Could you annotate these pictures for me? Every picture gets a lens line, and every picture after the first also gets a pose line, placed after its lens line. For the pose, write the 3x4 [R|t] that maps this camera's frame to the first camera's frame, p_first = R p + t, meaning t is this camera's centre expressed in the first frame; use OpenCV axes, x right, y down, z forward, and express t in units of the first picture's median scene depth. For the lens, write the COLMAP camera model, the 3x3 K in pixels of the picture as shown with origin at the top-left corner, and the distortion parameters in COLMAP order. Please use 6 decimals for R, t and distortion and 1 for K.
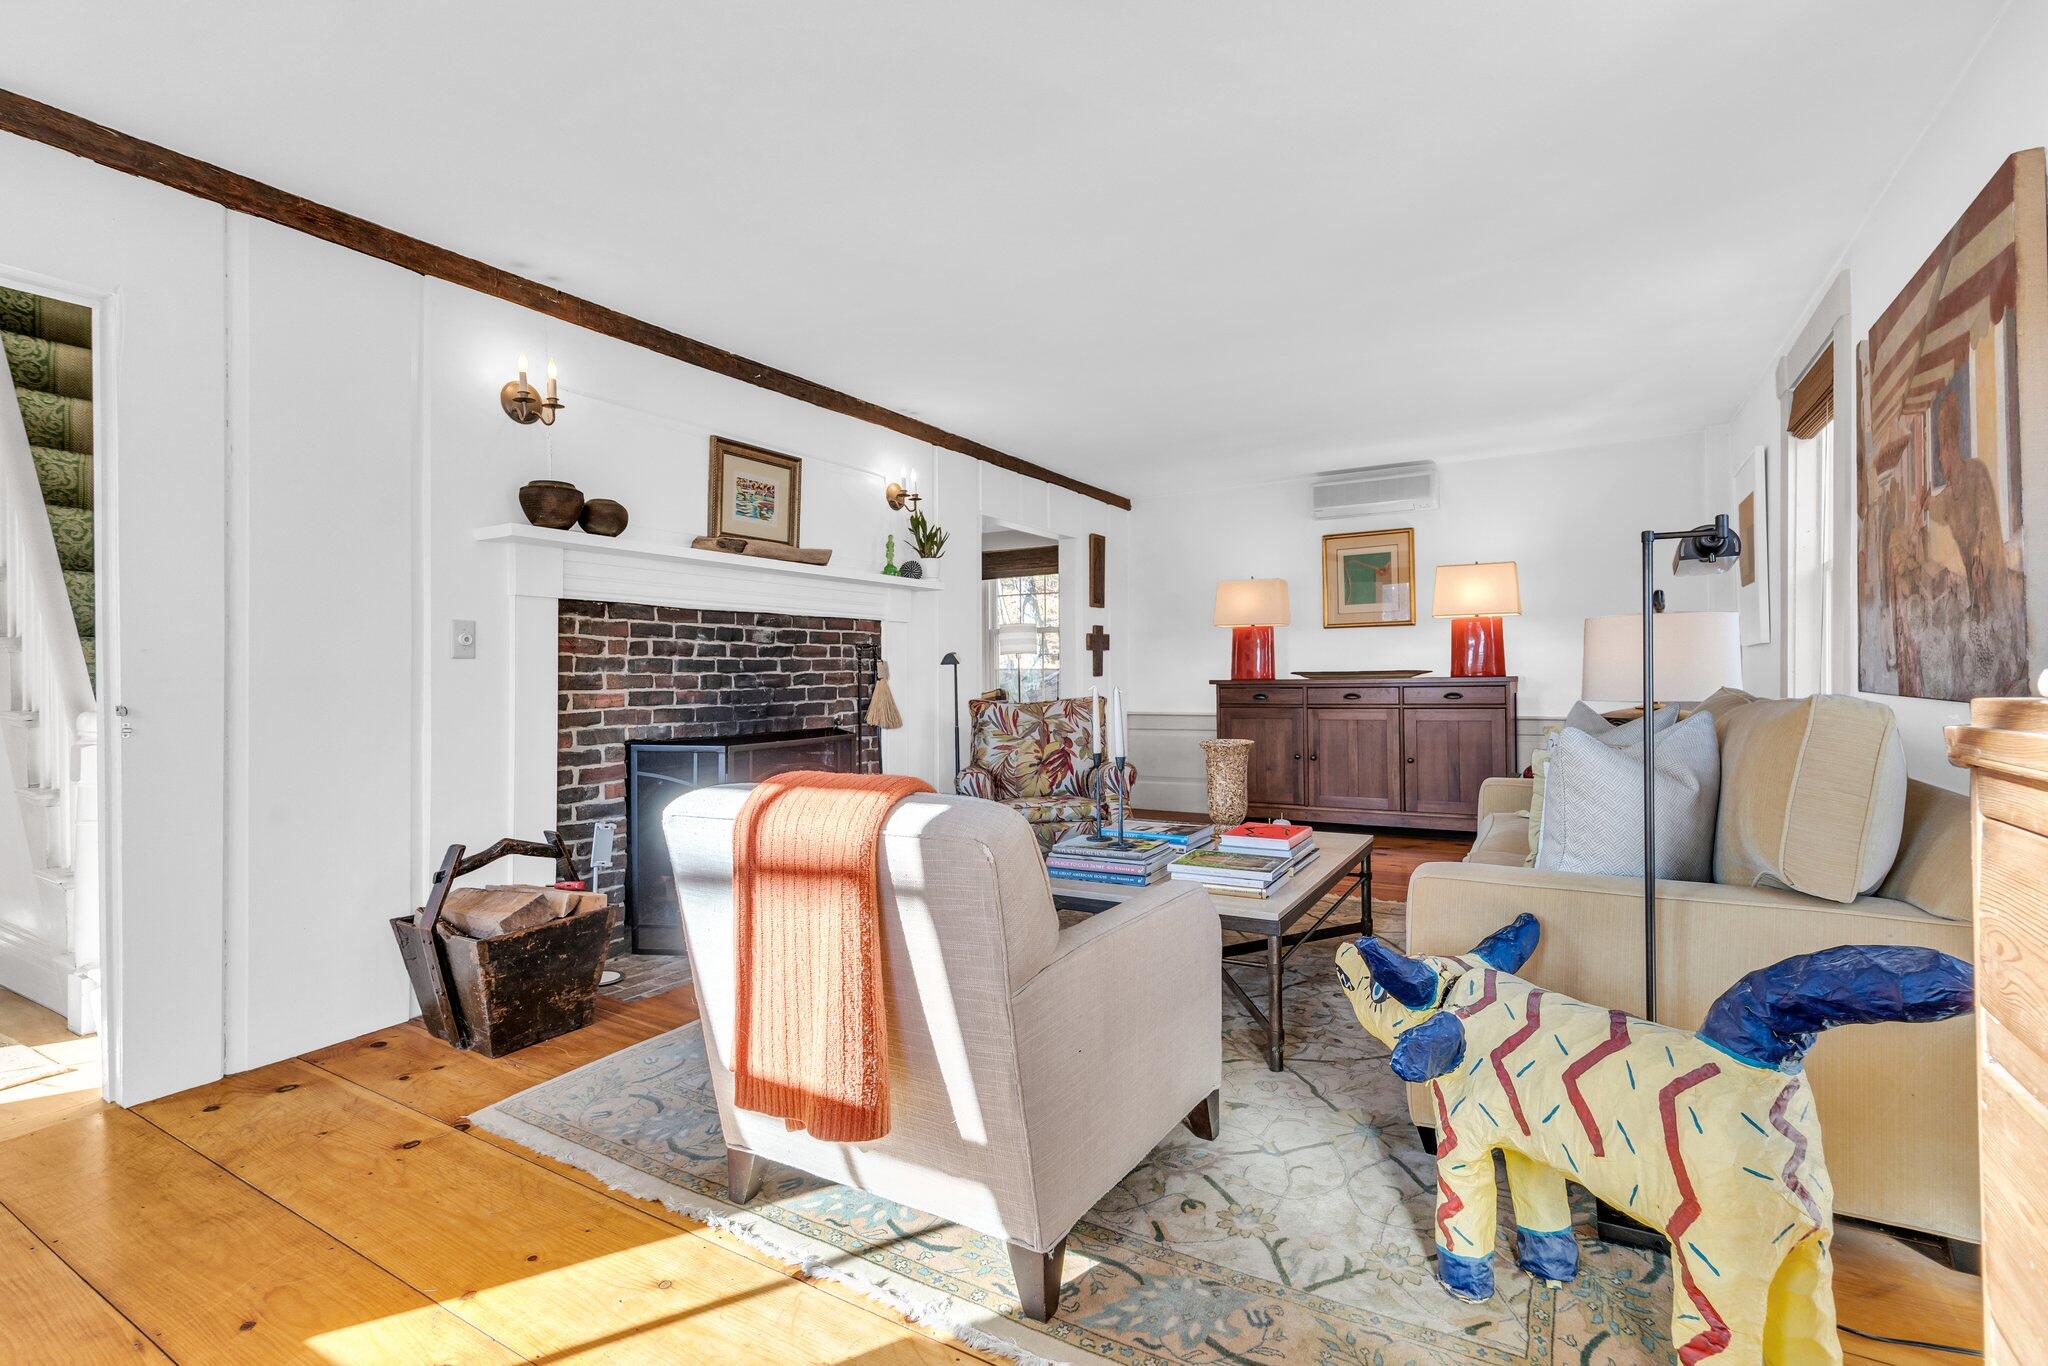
lens RADIAL K [[937.3, 0, 1036.8], [0, 937.3, 671.7], [0, 0, 1]] dist [-0.005427, 0.000147]
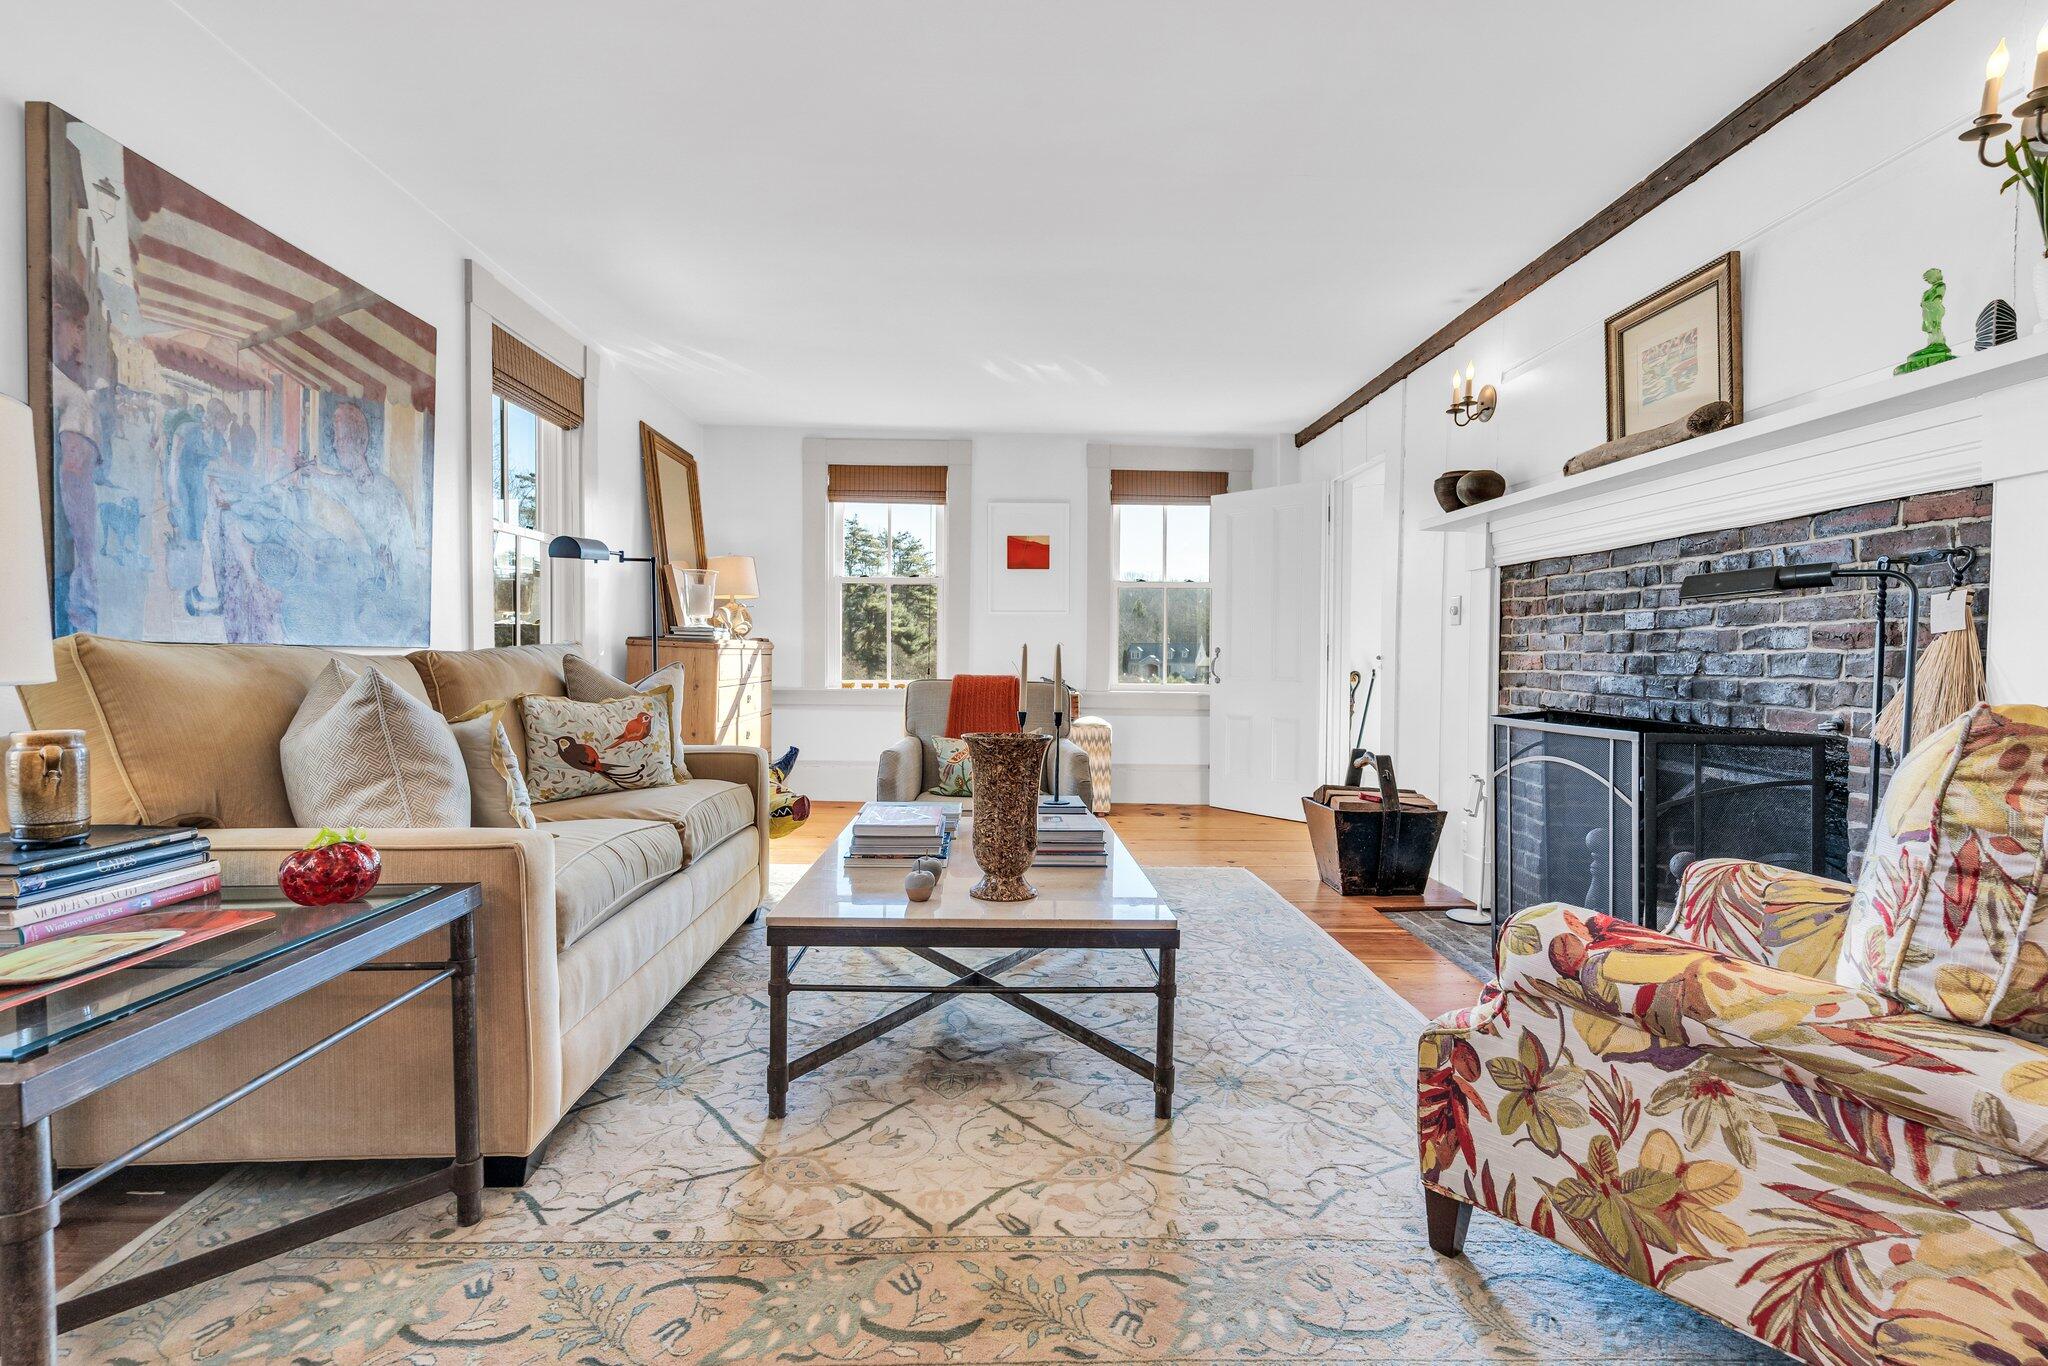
lens RADIAL K [[928.7, 0, 1024.0], [0, 928.7, 683.0], [0, 0, 1]] dist [-0.000549, 0.000049]
pose [[-0.841643, 0.015189, -0.539820, 0.422342], [-0.003094, 0.999452, 0.032947, 0.018002], [0.540025, 0.029400, -0.841136, 1.257162]]
